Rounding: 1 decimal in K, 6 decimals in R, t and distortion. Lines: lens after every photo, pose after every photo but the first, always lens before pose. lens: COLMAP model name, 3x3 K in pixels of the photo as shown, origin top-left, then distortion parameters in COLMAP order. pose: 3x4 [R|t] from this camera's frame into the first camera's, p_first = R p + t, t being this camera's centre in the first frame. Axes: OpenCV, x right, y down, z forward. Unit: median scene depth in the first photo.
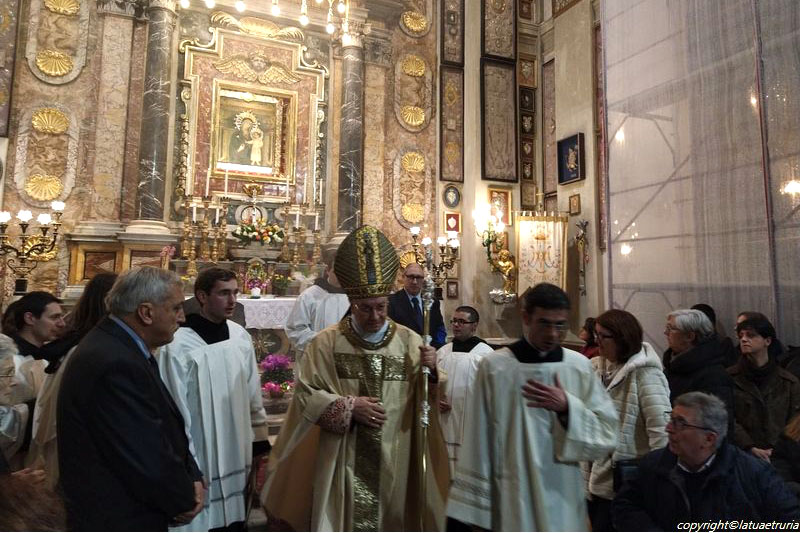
lens RADIAL K [[566.9, 0, 402.4], [0, 566.9, 232.1], [0, 0, 1]] dist [0.010744, -0.023418]
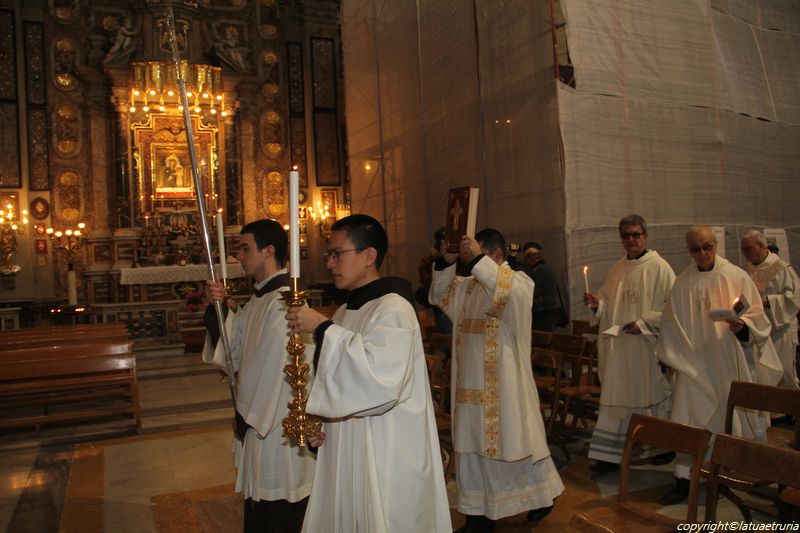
lens RADIAL K [[641.0, 0, 401.4], [0, 641.0, 267.4], [0, 0, 1]] dist [-0.147841, 0.047472]
pose [[0.997683, -0.061565, 0.028957, 0.336551], [0.057400, 0.990172, 0.127530, -0.086147], [-0.036523, -0.125573, 0.991412, -0.919349]]
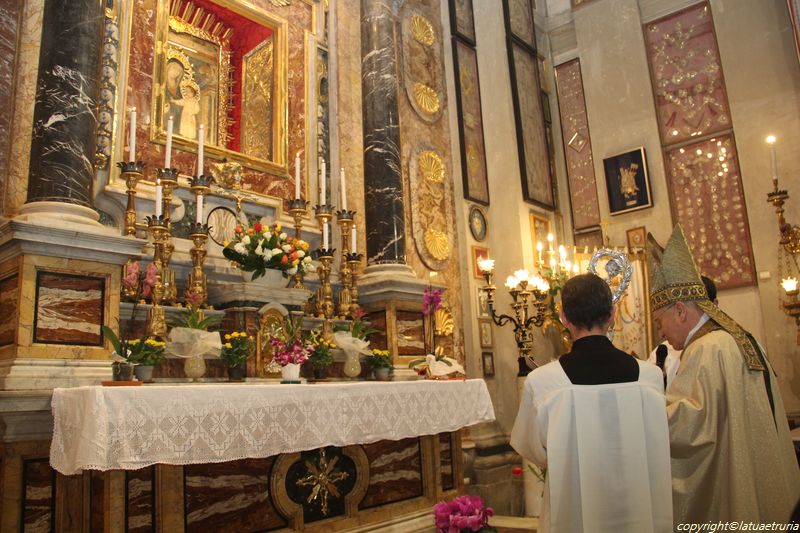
lens RADIAL K [[641.0, 0, 401.6], [0, 641.0, 269.3], [0, 0, 1]] dist [-0.147841, 0.047472]
pose [[0.899697, 0.024274, 0.435839, -0.347465], [0.013180, 0.996487, -0.082705, 0.055785], [-0.436316, 0.080154, 0.896217, 0.402294]]
